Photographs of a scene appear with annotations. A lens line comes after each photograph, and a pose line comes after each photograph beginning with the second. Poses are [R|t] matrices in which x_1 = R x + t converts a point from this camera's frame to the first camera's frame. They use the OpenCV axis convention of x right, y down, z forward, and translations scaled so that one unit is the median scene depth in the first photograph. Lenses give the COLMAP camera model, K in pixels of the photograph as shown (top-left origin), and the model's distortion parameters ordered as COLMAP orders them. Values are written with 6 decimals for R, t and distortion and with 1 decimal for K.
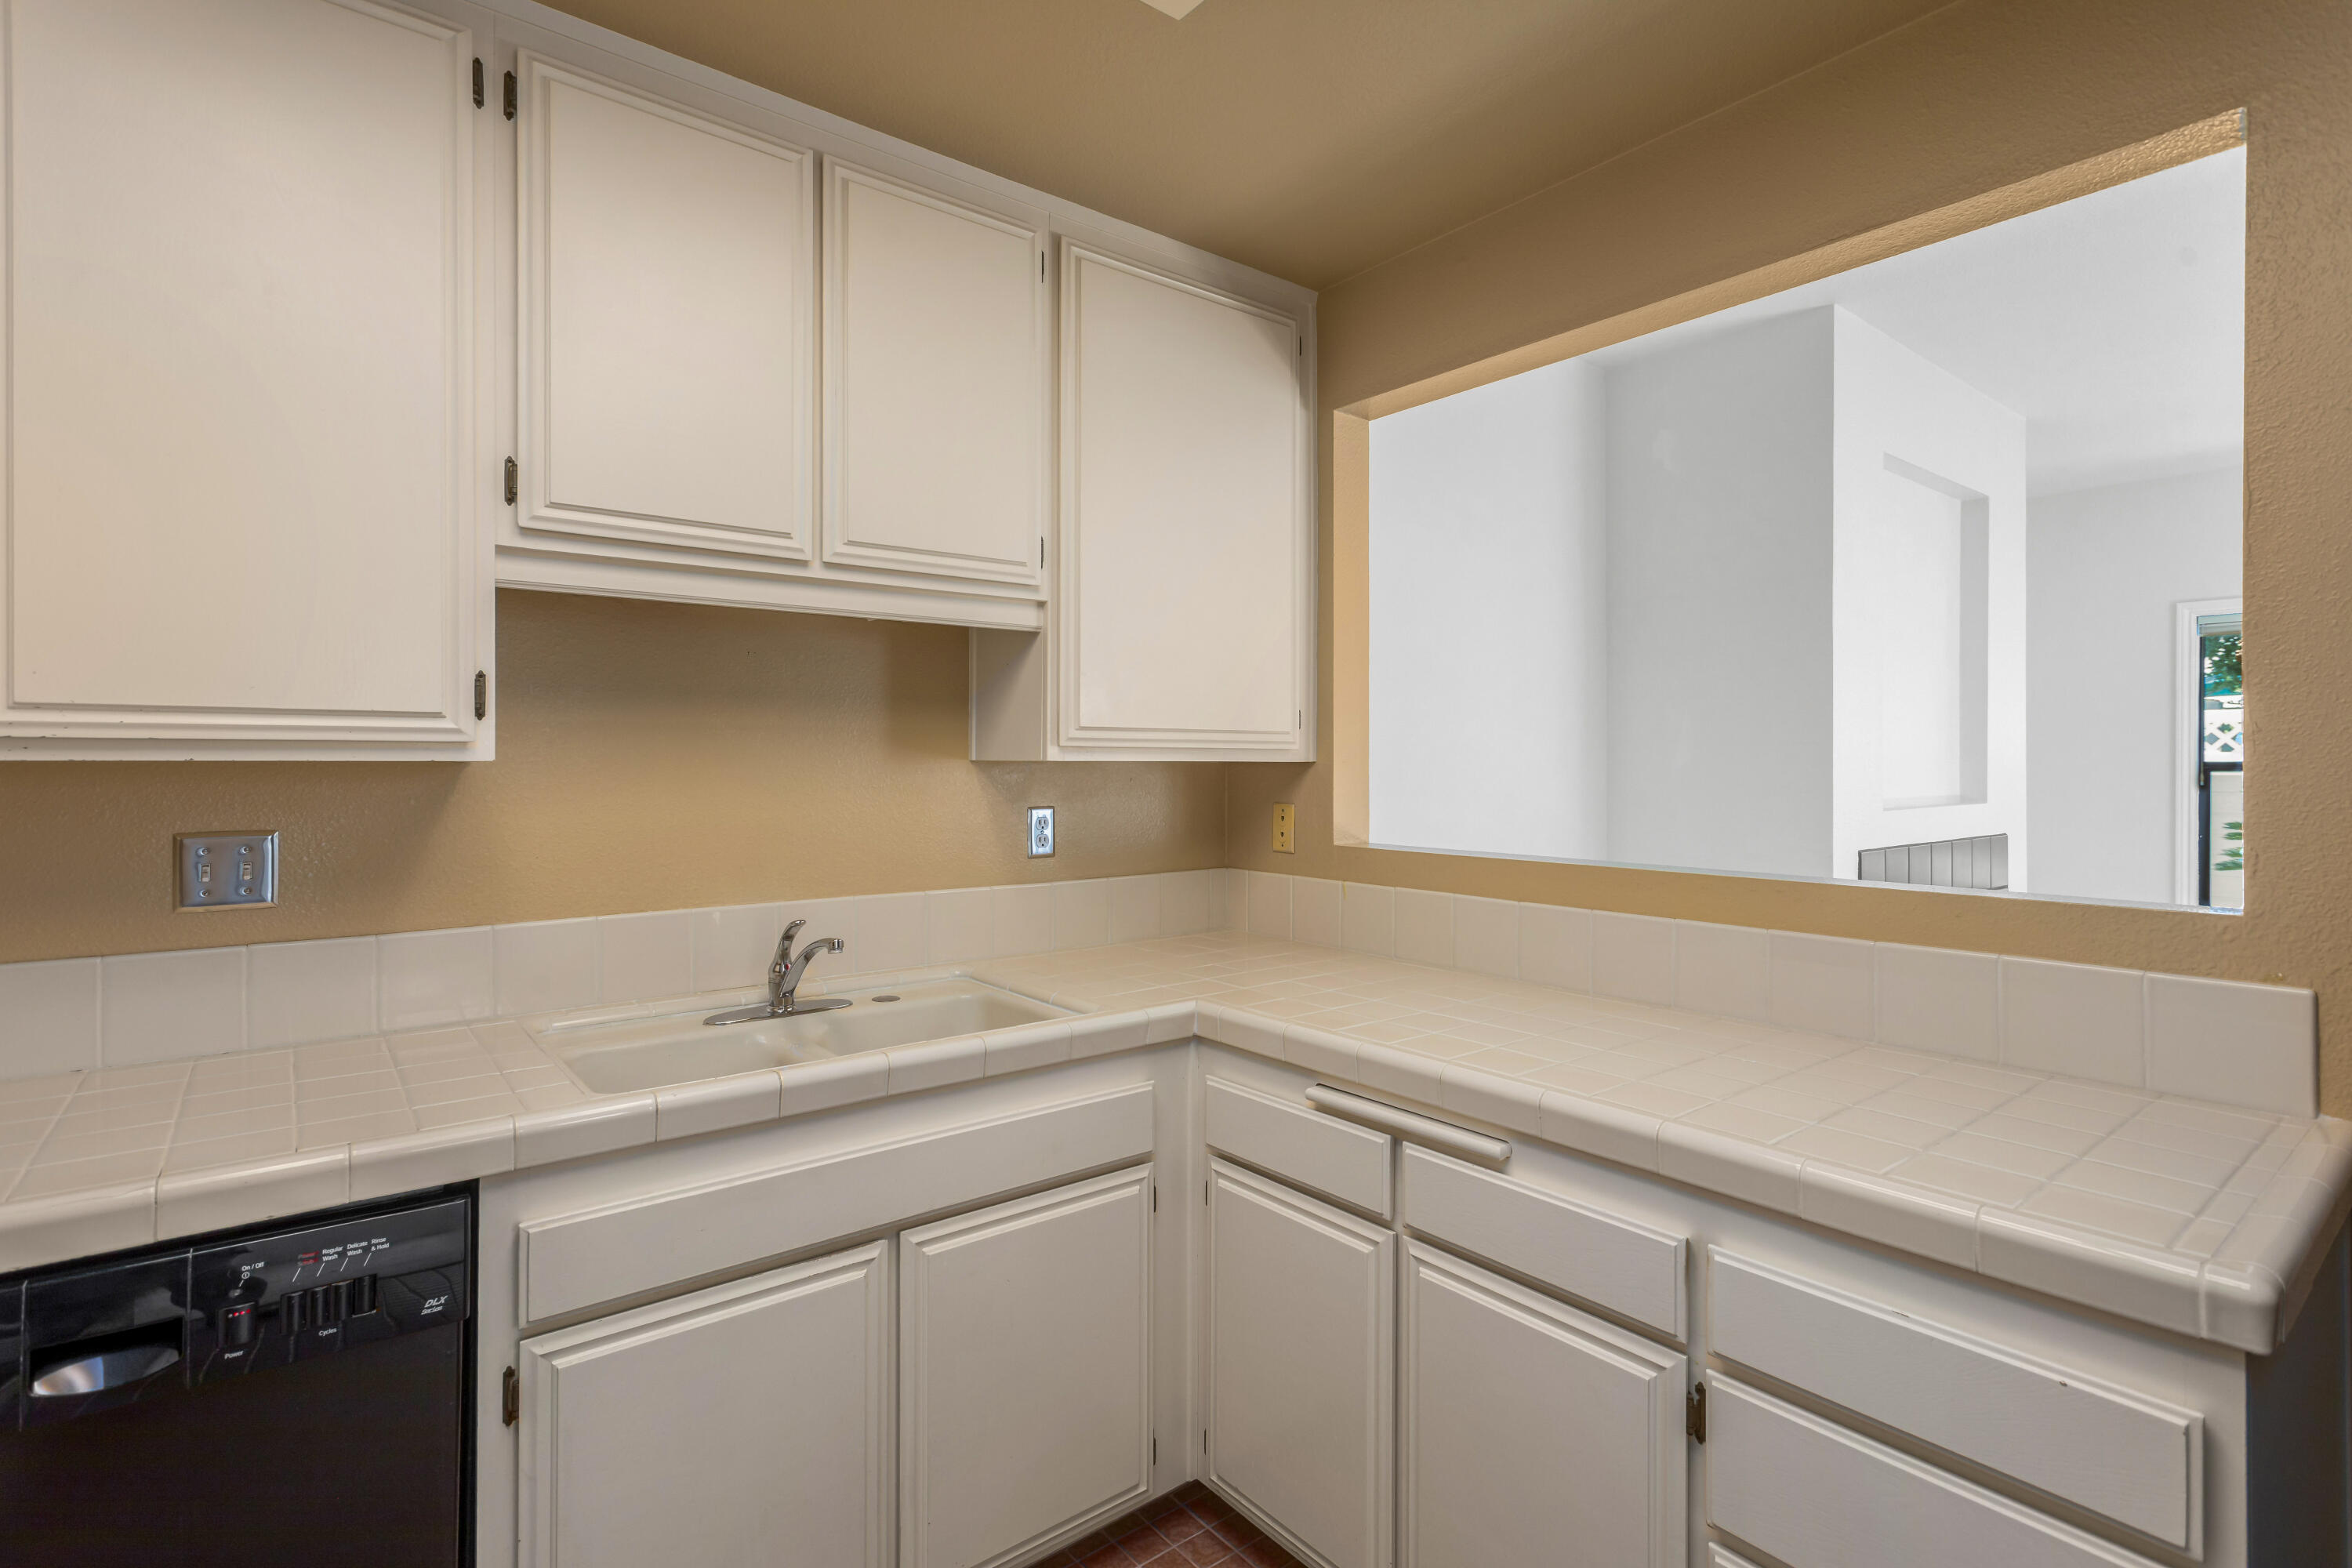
lens RADIAL K [[1109.3, 0, 1143.6], [0, 1109.3, 759.3], [0, 0, 1]] dist [0.002894, -0.000499]
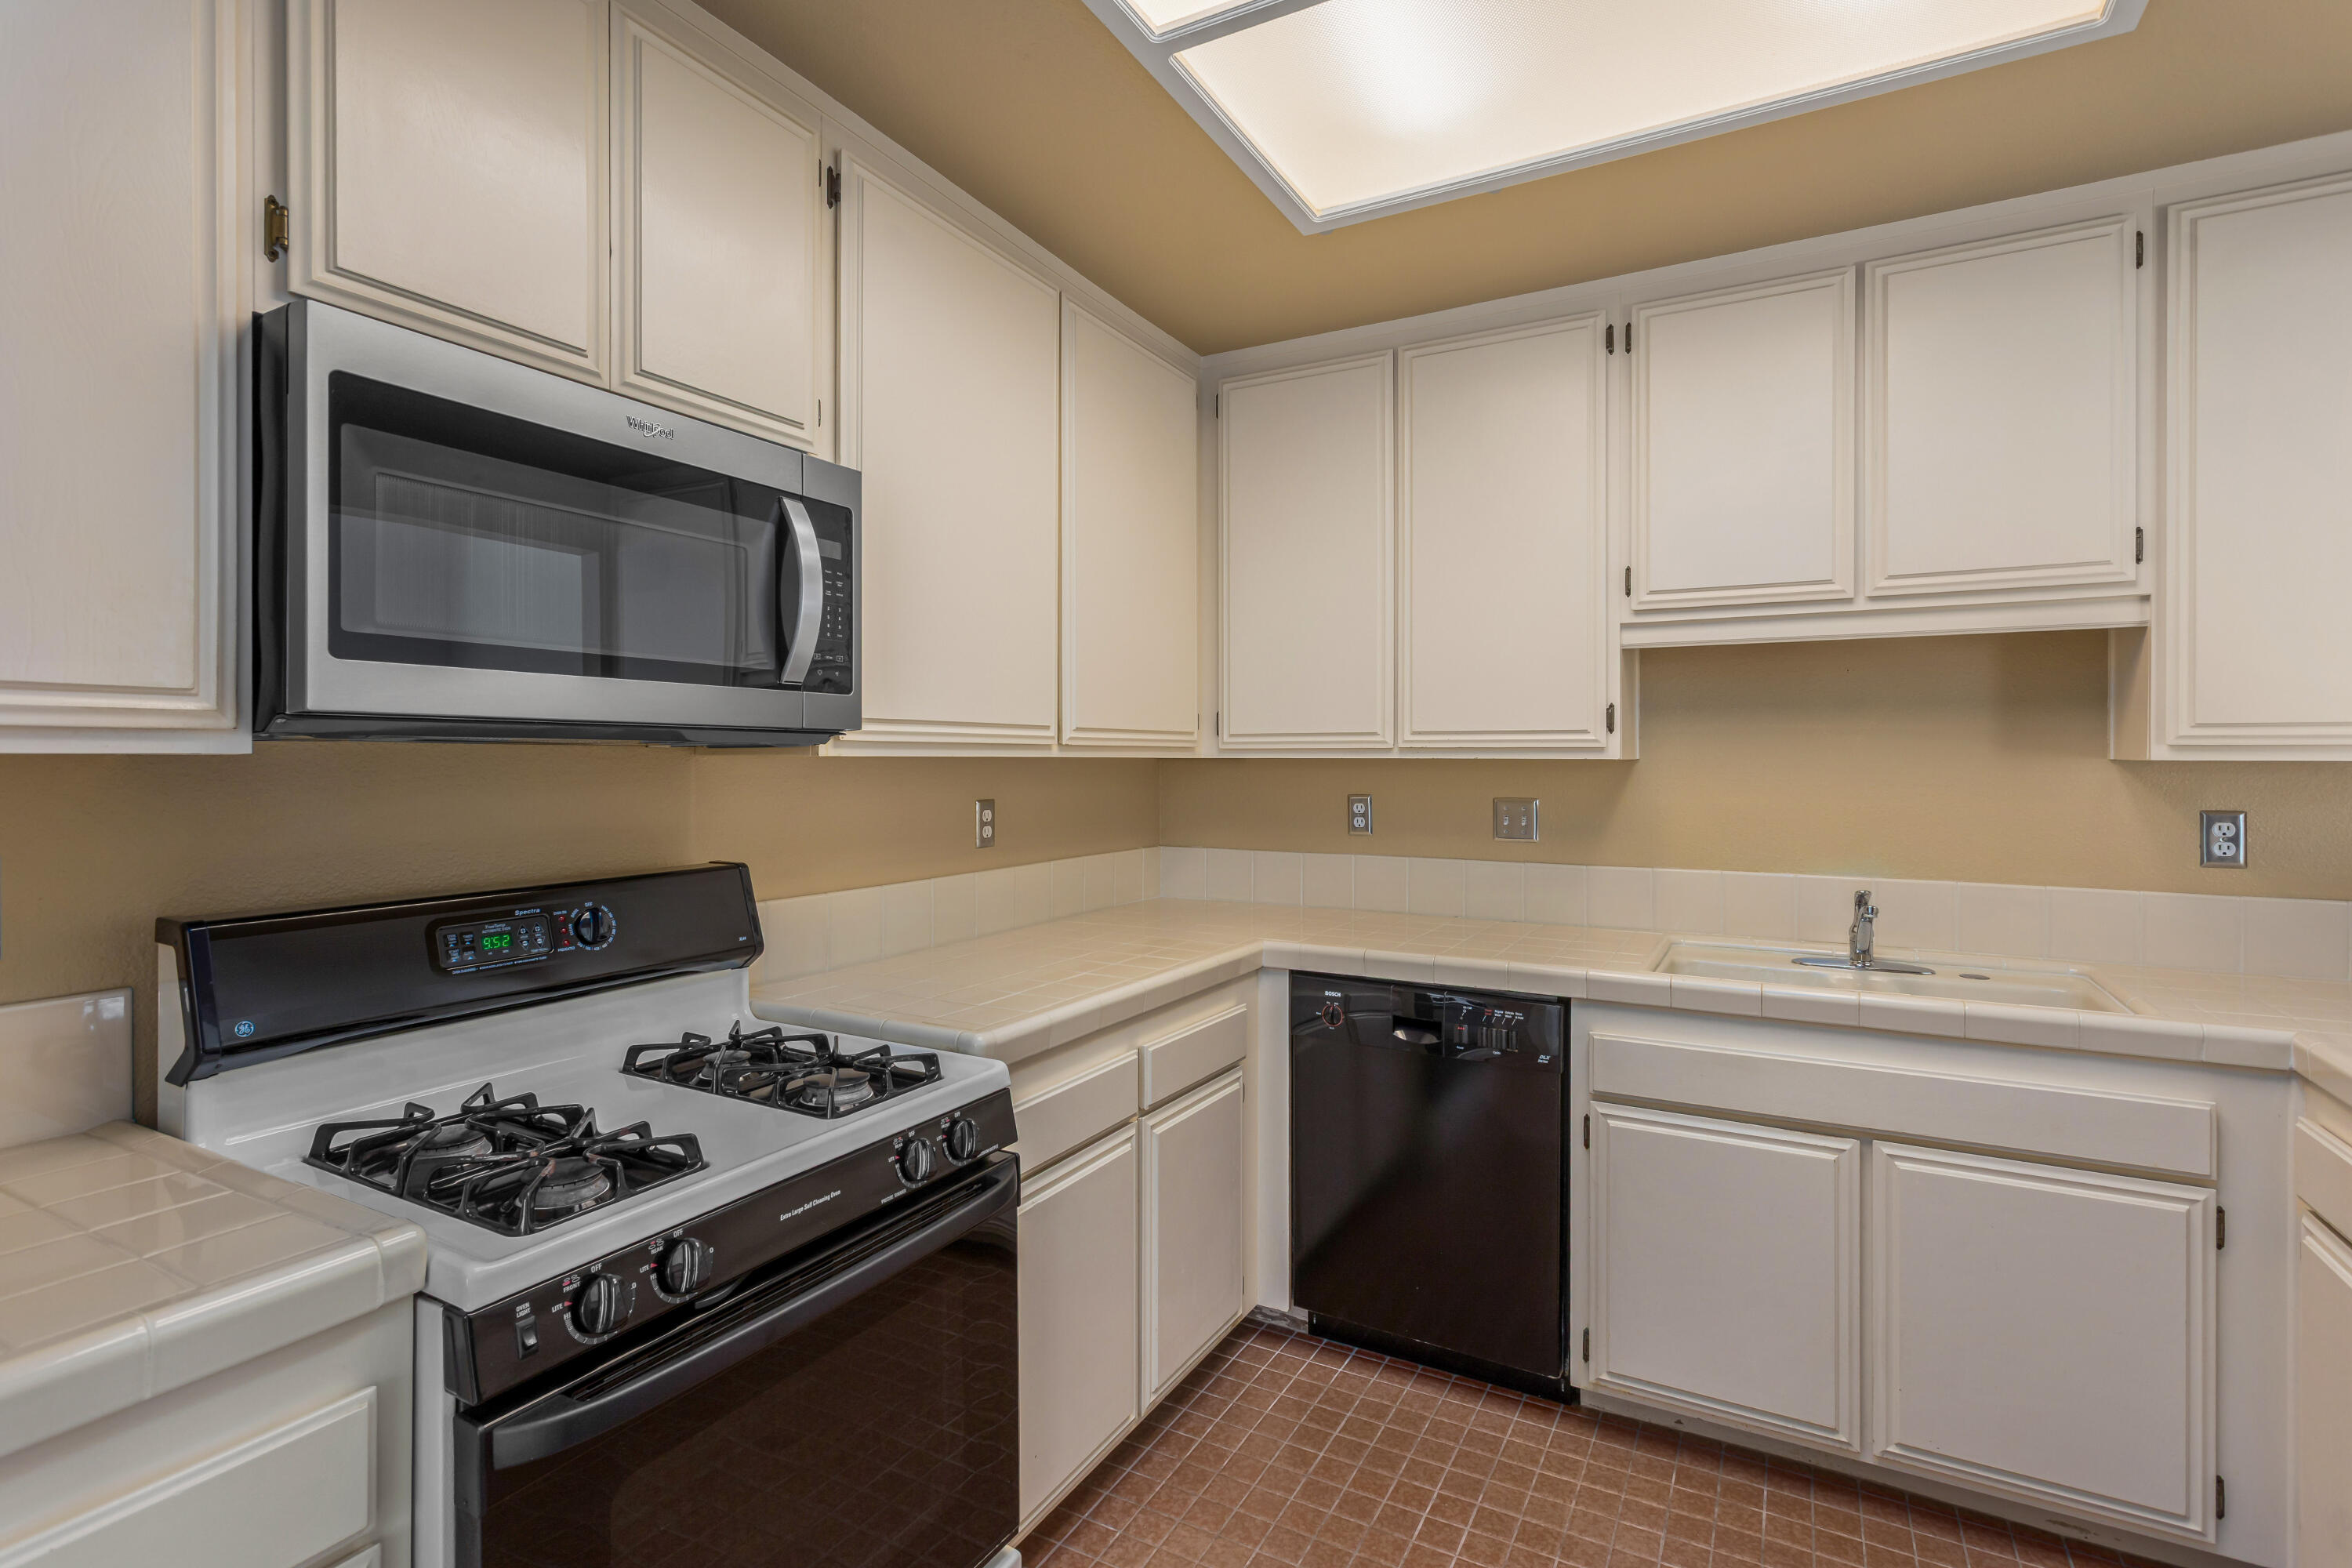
lens RADIAL K [[1109.3, 0, 1165.5], [0, 1109.3, 752.0], [0, 0, 1]] dist [0.002894, -0.000499]
pose [[0.374334, -0.003053, -0.927289, 0.602270], [-0.000713, 0.999993, -0.003580, -0.001937], [0.927294, 0.002001, 0.374330, -0.187431]]
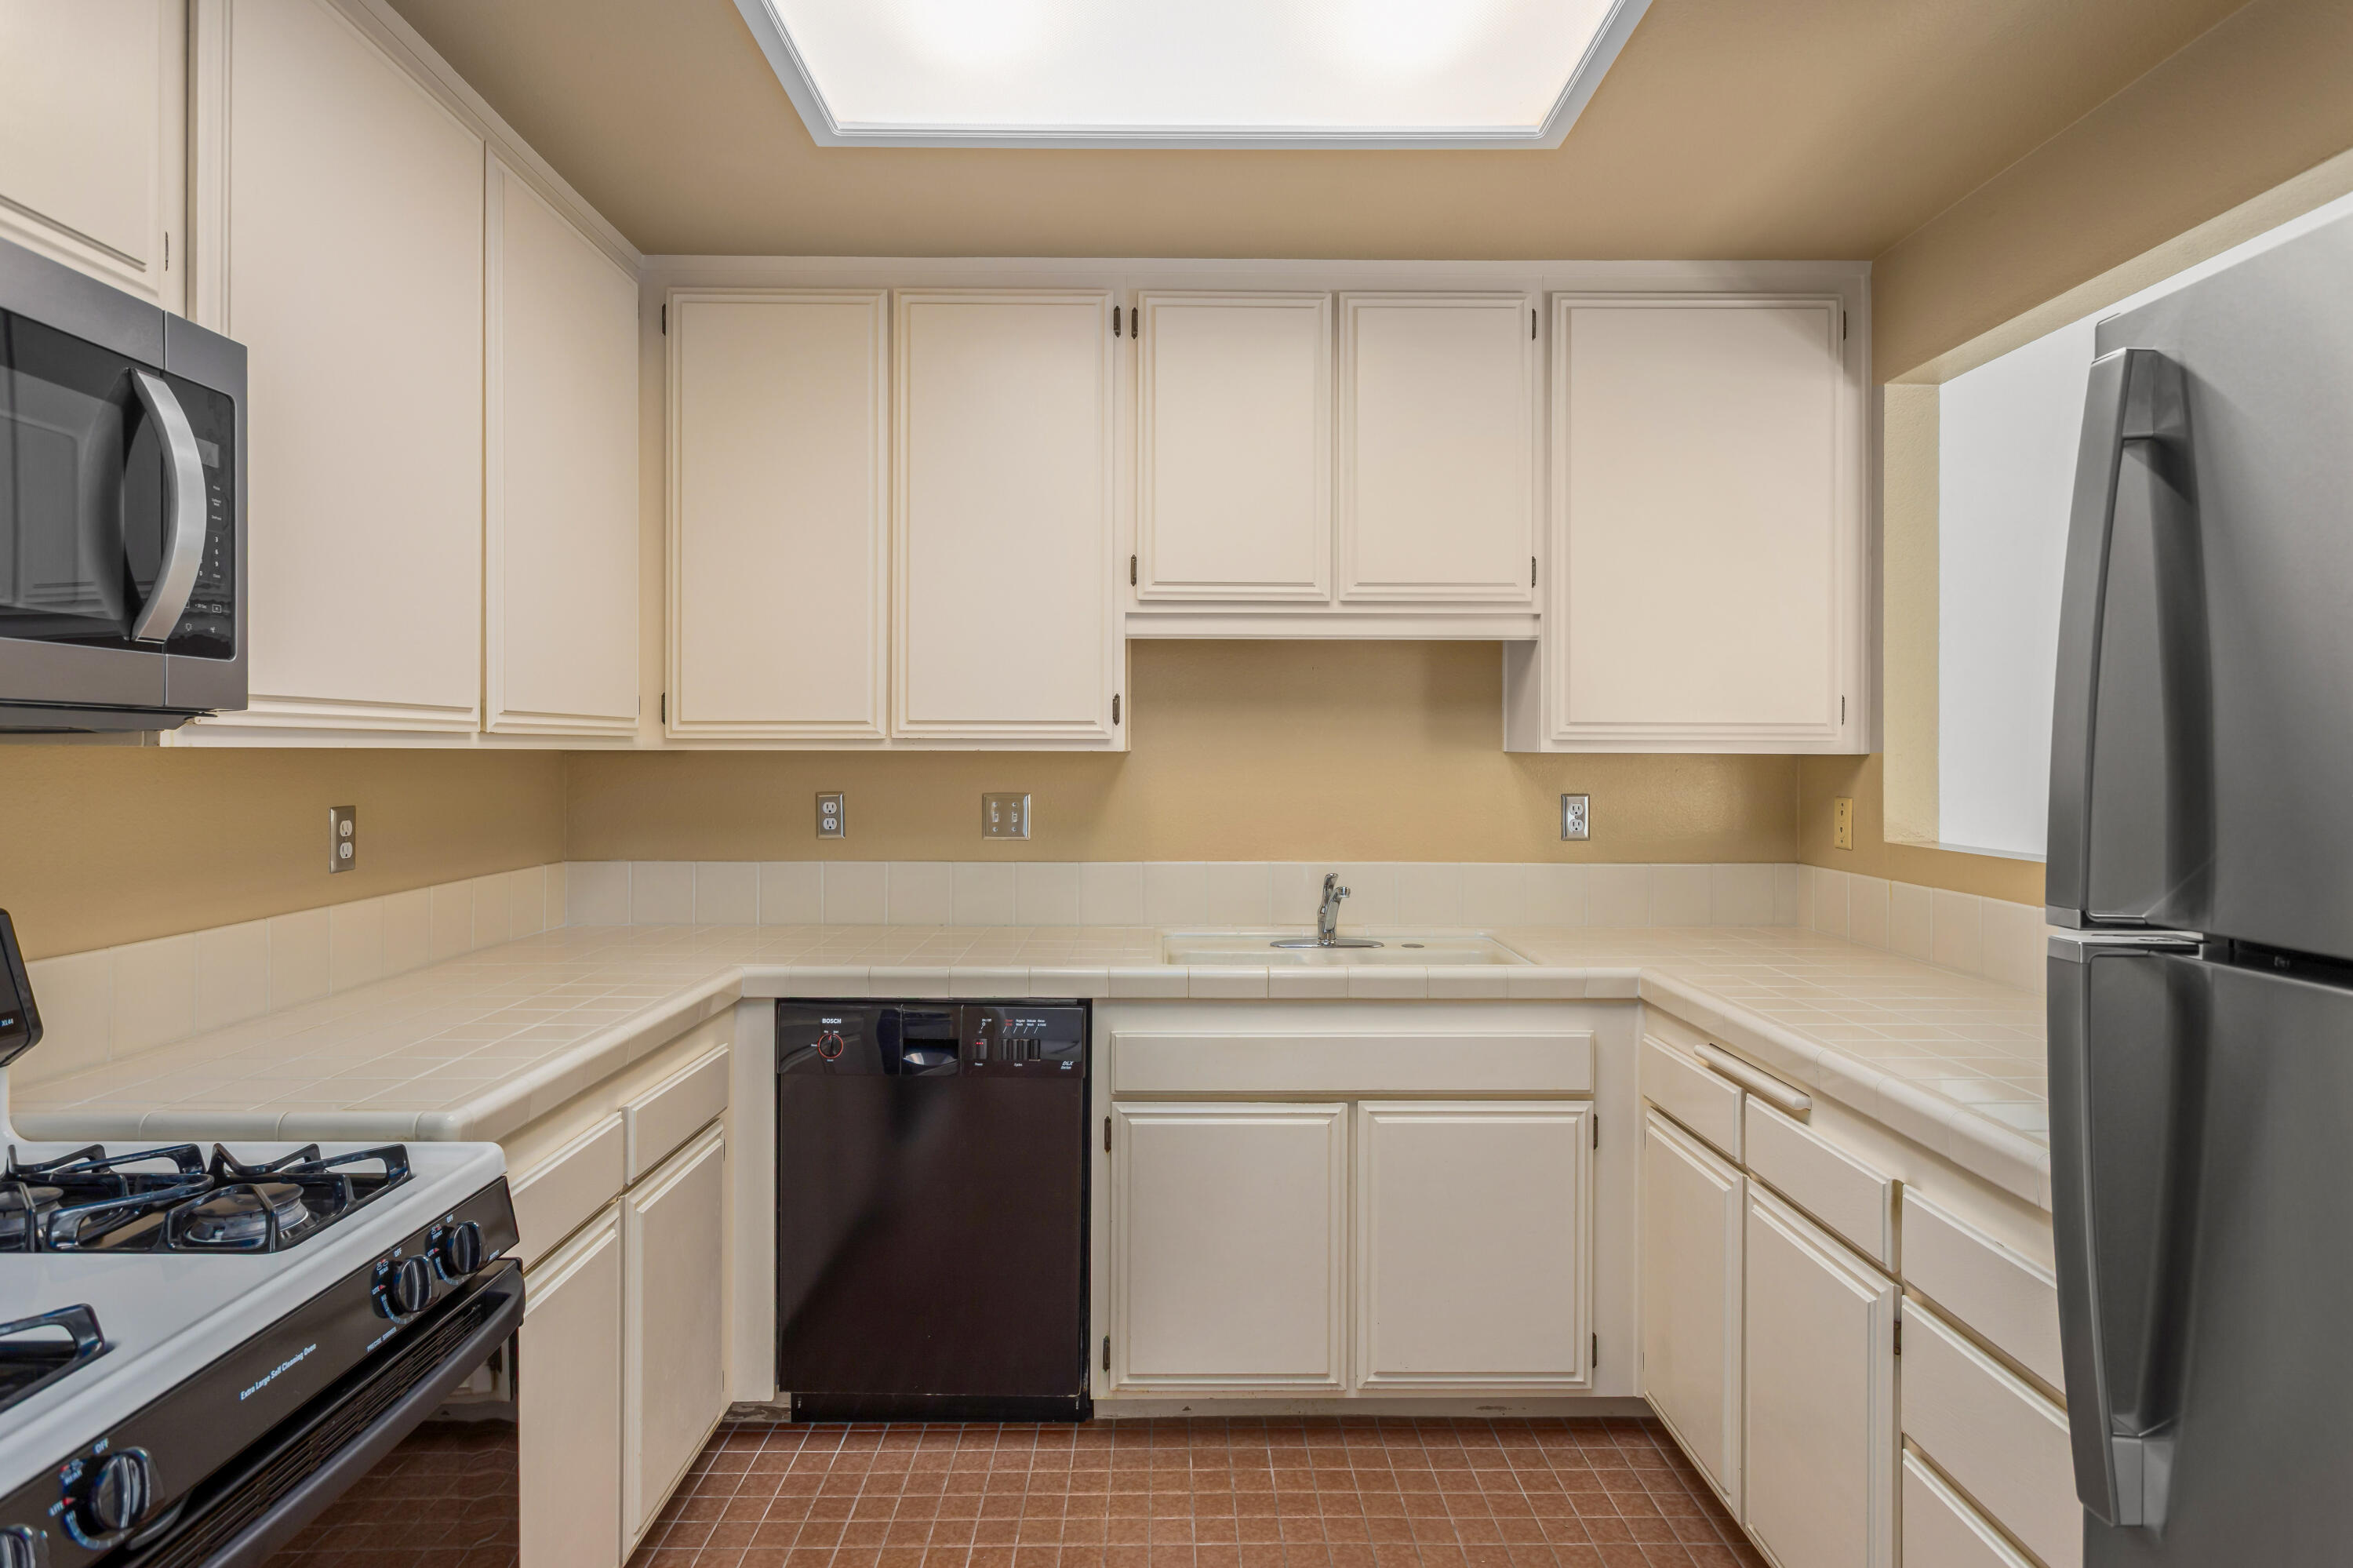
lens RADIAL K [[1290.5, 0, 1149.7], [0, 1290.5, 741.5], [0, 0, 1]] dist [-0.003417, 0.002240]
pose [[0.781693, -0.001224, -0.623662, 0.532877], [-0.002671, 0.999982, -0.005310, -0.002145], [0.623657, 0.005817, 0.781676, -0.368299]]
